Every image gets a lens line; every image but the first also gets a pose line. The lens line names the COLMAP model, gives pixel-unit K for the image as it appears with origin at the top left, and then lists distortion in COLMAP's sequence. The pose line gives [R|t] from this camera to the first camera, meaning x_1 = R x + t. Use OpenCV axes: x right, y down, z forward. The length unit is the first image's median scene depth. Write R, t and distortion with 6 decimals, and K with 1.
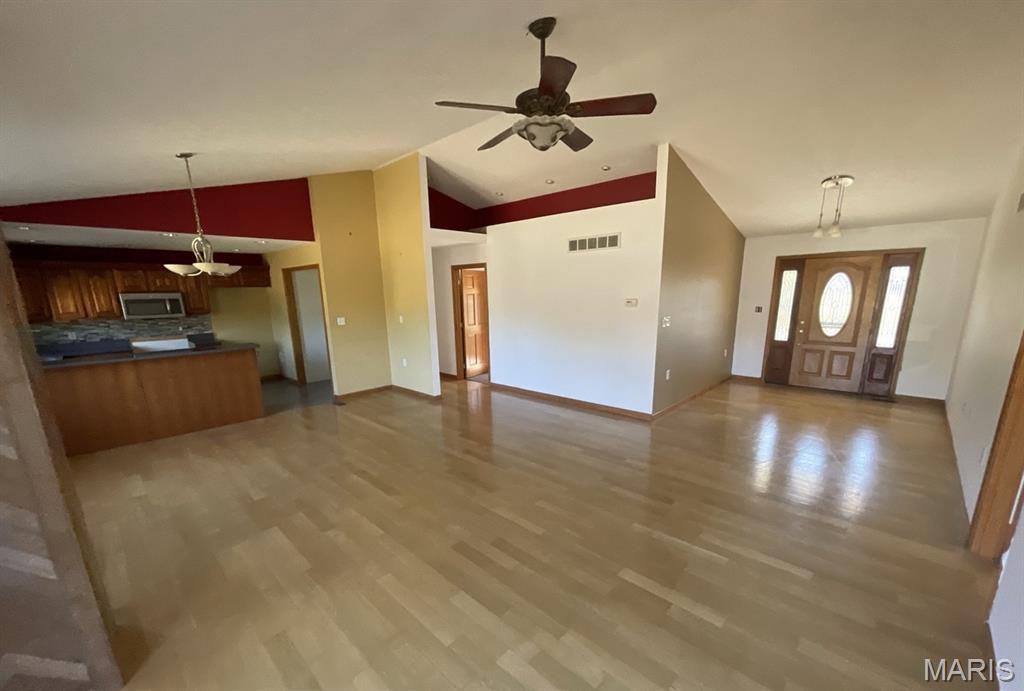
lens RADIAL K [[413.8, 0, 509.2], [0, 413.8, 388.7], [0, 0, 1]] dist [0.006023, 0.000286]
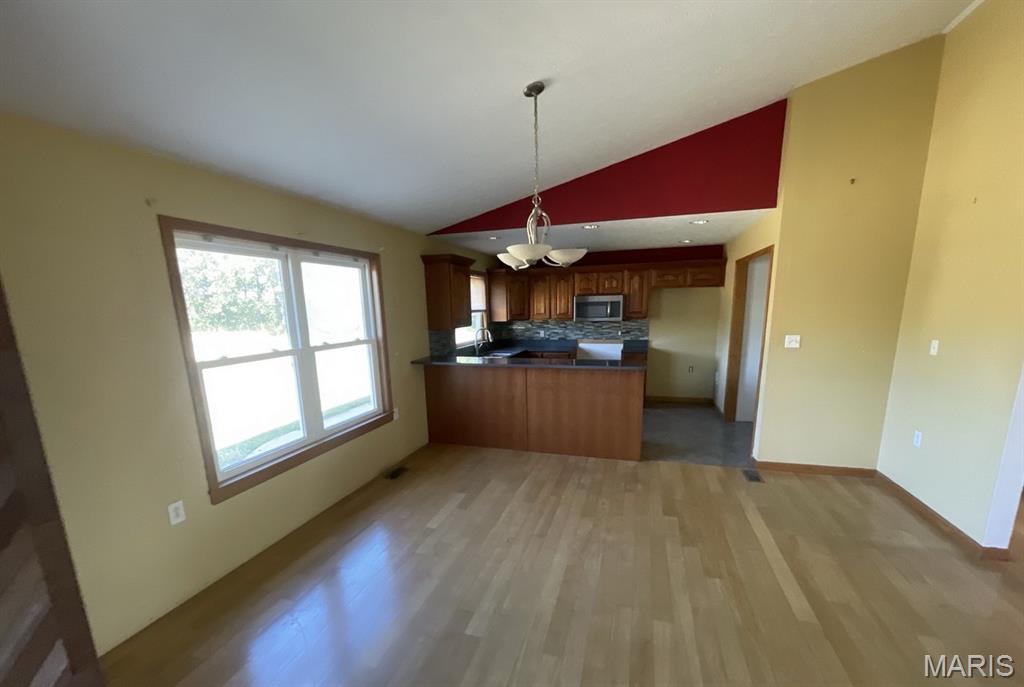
lens RADIAL K [[413.8, 0, 509.2], [0, 413.8, 386.7], [0, 0, 1]] dist [0.006023, 0.000286]
pose [[0.453329, 0.182649, -0.872429, -0.065988], [-0.195395, 0.975336, 0.102663, -0.080570], [0.869663, 0.123928, 0.477837, 0.380877]]
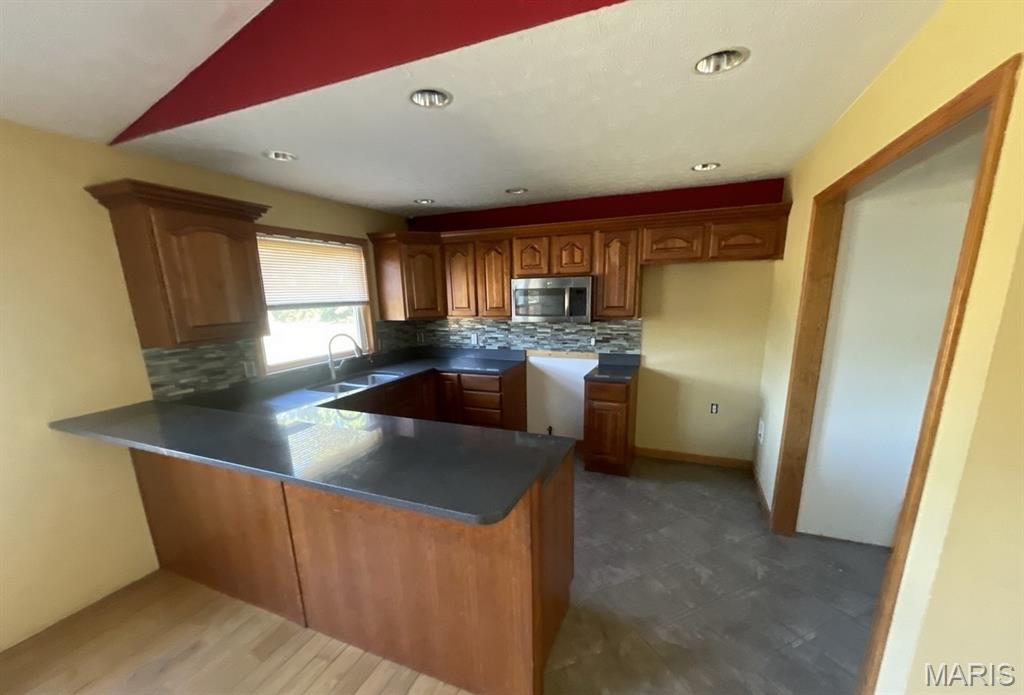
lens RADIAL K [[411.1, 0, 509.8], [0, 411.1, 386.5], [0, 0, 1]] dist [-0.001290, -0.000052]
pose [[0.366691, 0.223316, -0.903143, -0.349295], [-0.202666, 0.966624, 0.156727, -0.165294], [0.908000, 0.125566, 0.399712, 0.753563]]
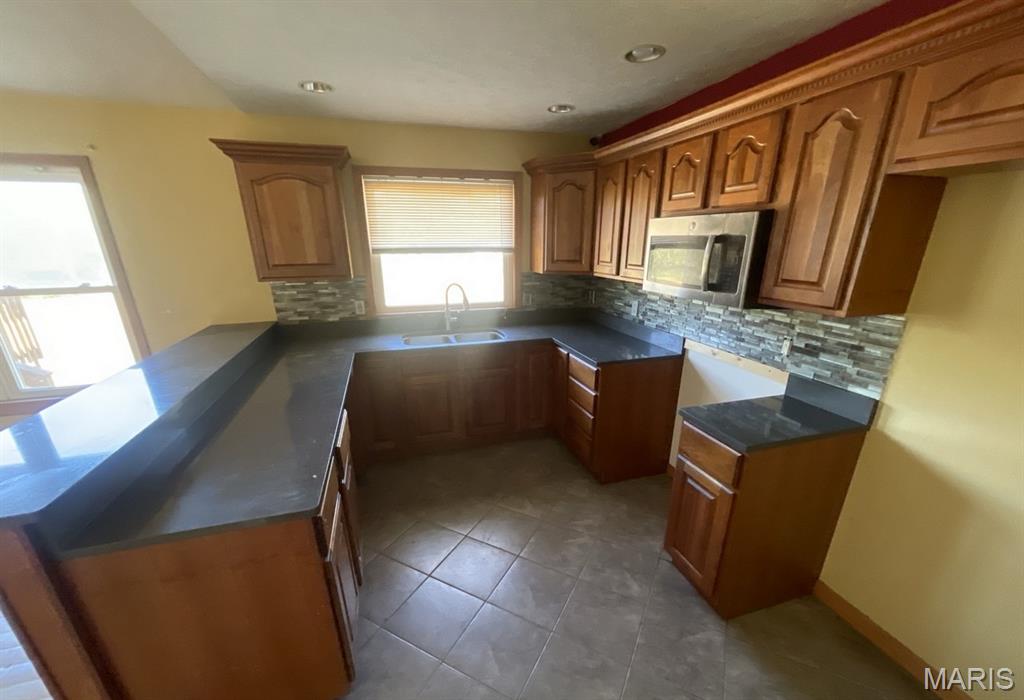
lens RADIAL K [[409.0, 0, 511.9], [0, 409.0, 387.3], [0, 0, 1]] dist [-0.001781, -0.000313]
pose [[-0.477115, 0.321559, -0.817900, -0.515711], [-0.191595, 0.870214, 0.453892, -0.232414], [0.857702, 0.373264, -0.353583, 1.045585]]
